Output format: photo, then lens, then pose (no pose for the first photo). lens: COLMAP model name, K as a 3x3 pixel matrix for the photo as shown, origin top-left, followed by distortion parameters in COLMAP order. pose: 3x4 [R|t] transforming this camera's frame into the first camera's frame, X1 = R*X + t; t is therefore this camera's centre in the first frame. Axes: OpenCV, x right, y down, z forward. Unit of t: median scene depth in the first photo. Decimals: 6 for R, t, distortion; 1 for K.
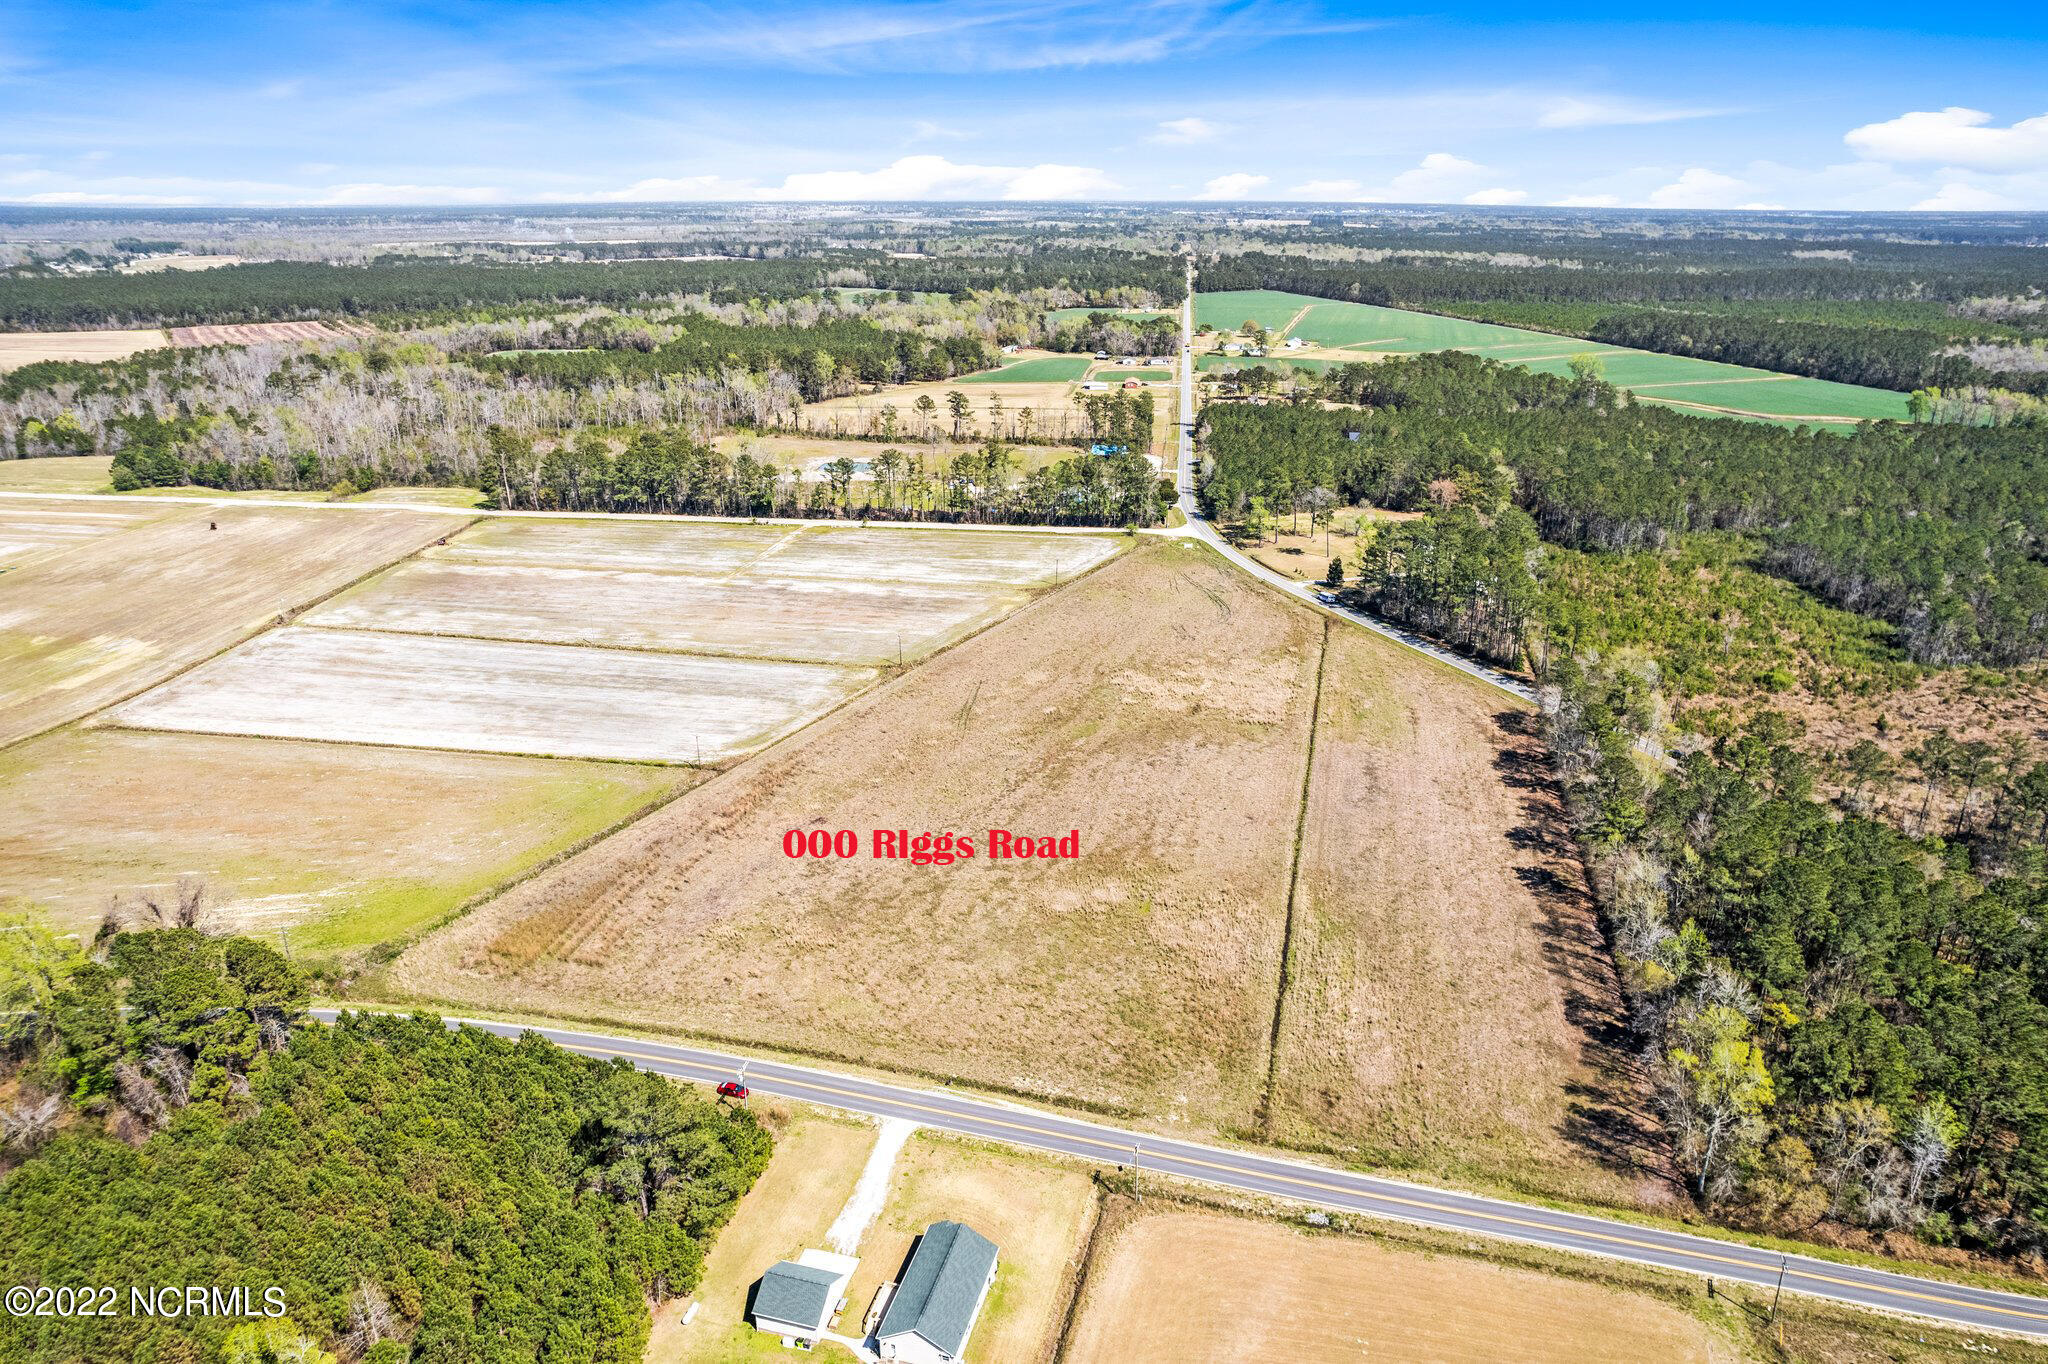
lens RADIAL K [[1320.3, 0, 1024.0], [0, 1320.3, 682.0], [0, 0, 1]] dist [-0.064096, 0.042141]
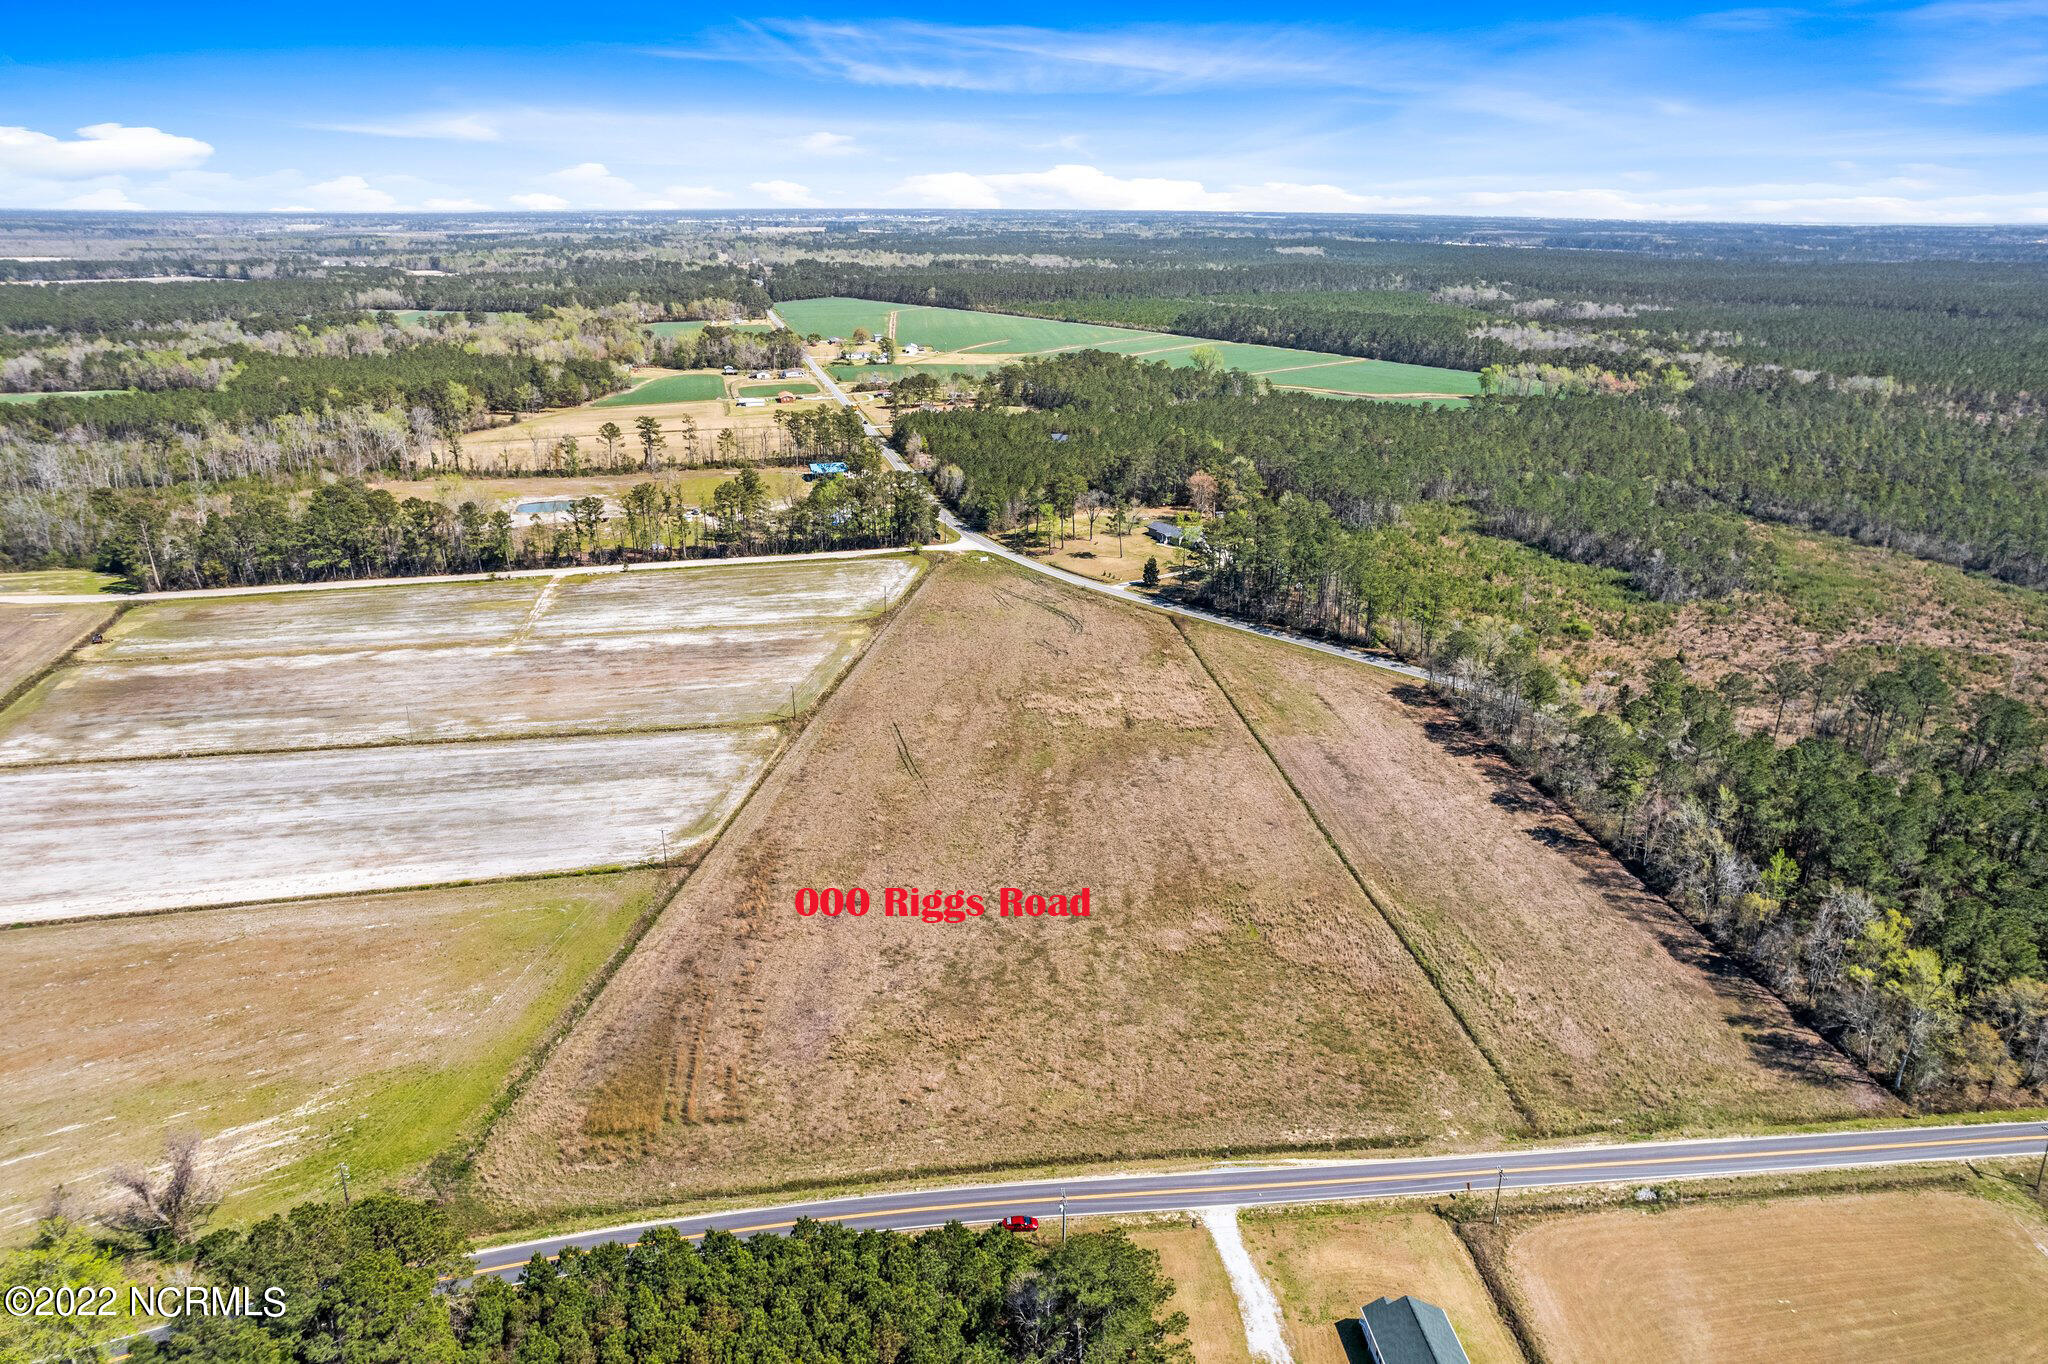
lens RADIAL K [[1325.9, 0, 1028.7], [0, 1325.9, 670.6], [0, 0, 1]] dist [-0.079033, 0.071105]
pose [[0.933452, -0.118752, 0.338475, -0.213006], [0.123312, 0.992335, 0.008083, -0.028201], [-0.336840, 0.034193, 0.940941, 0.072533]]
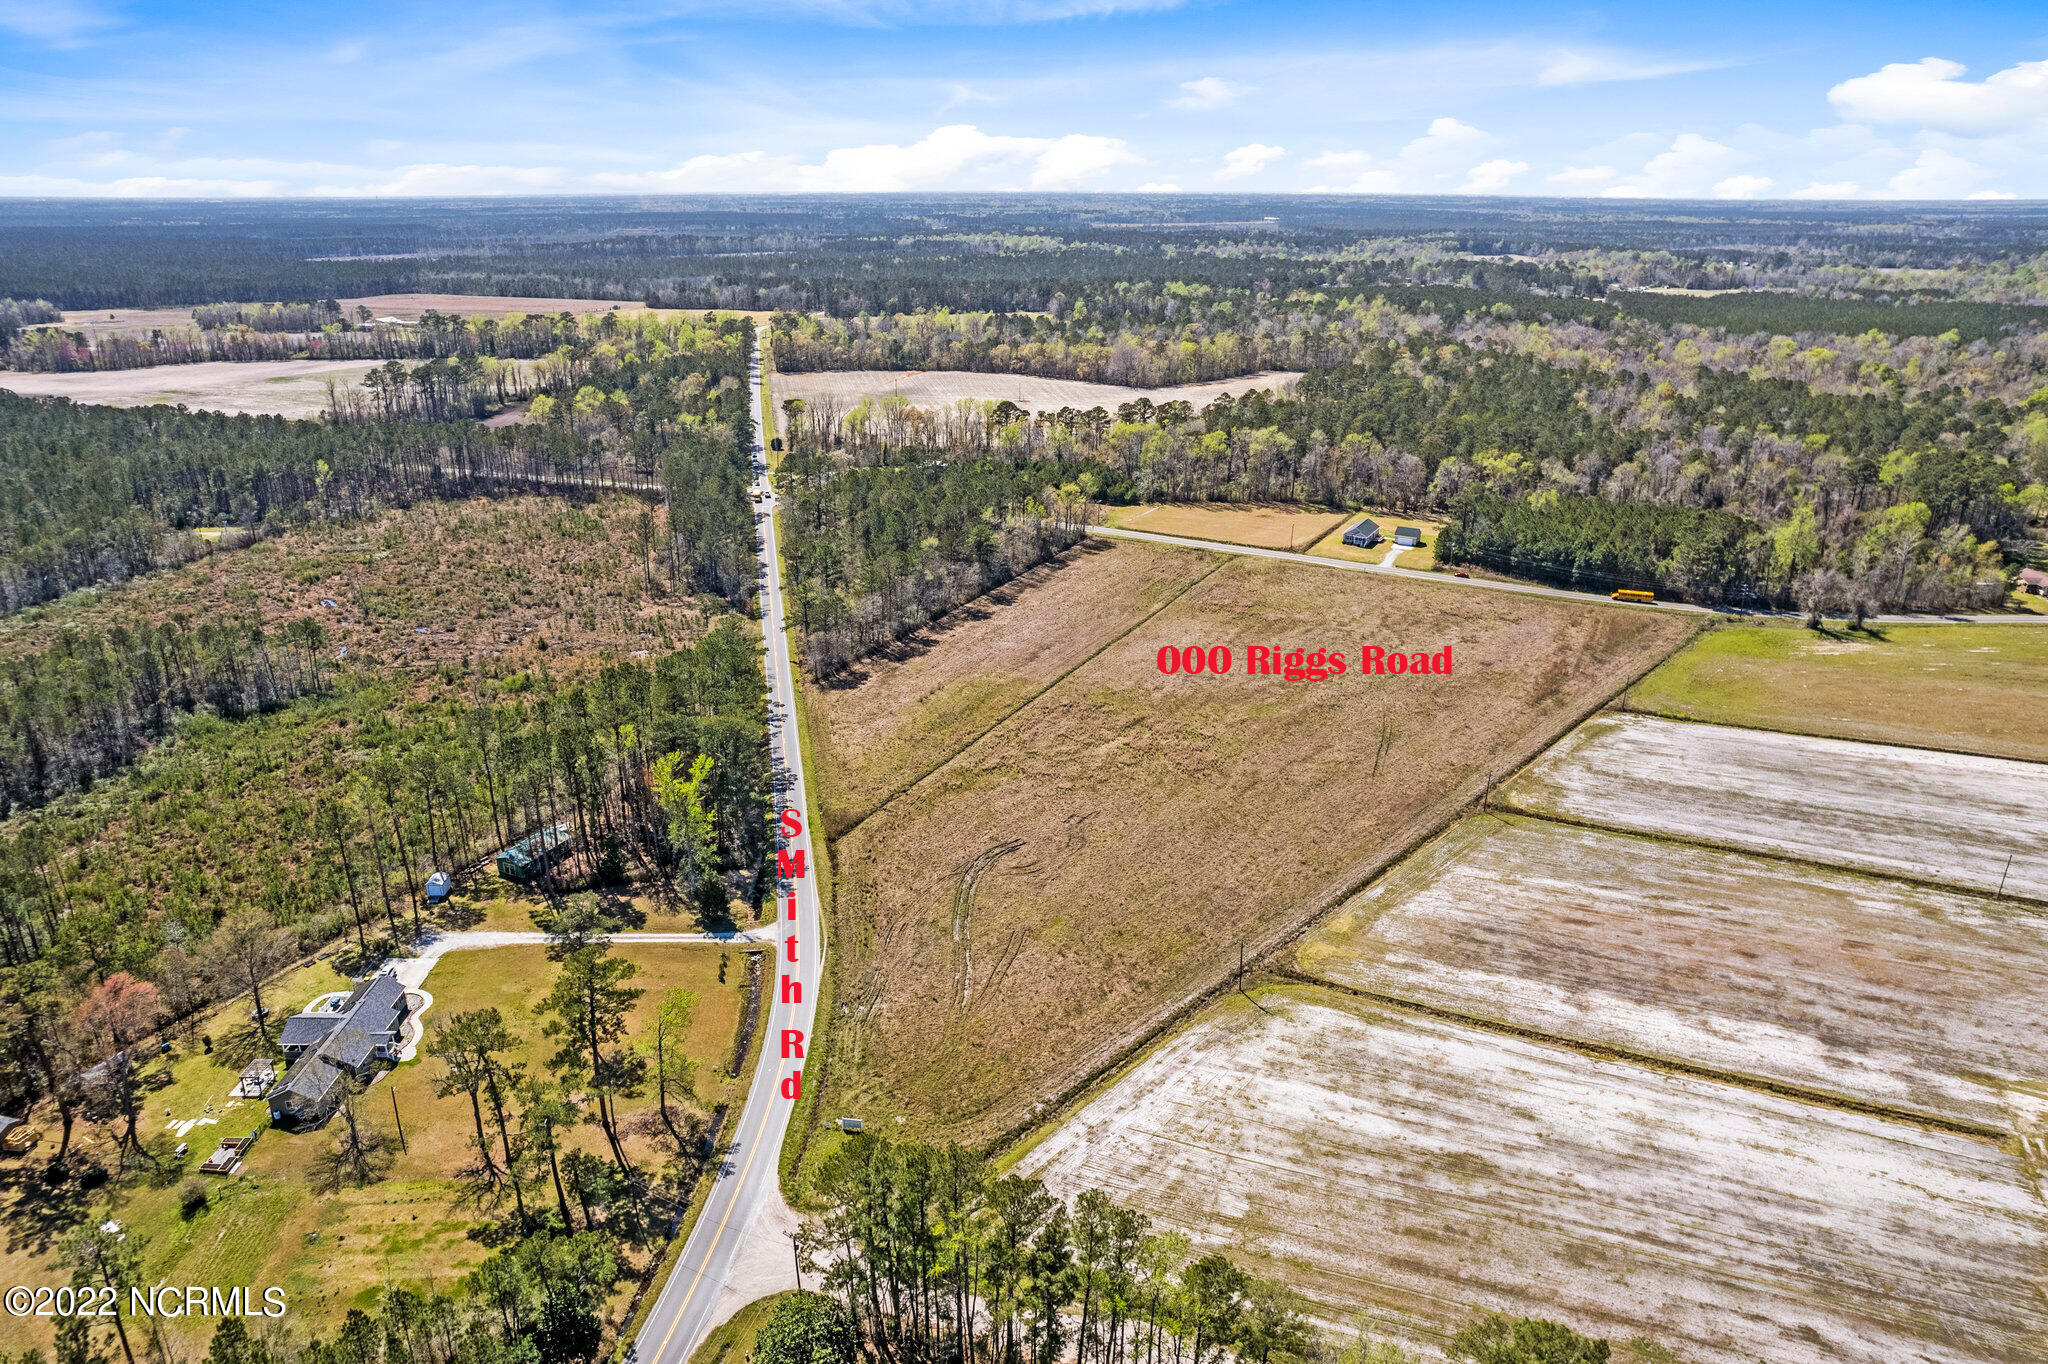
lens RADIAL K [[1332.0, 0, 1028.6], [0, 1332.0, 679.5], [0, 0, 1]] dist [-0.073534, 0.064198]
pose [[-0.974966, -0.082052, 0.206661, 0.009496], [0.074429, 0.755378, 0.651049, -0.499853], [-0.209527, 0.650132, -0.730361, 1.339501]]
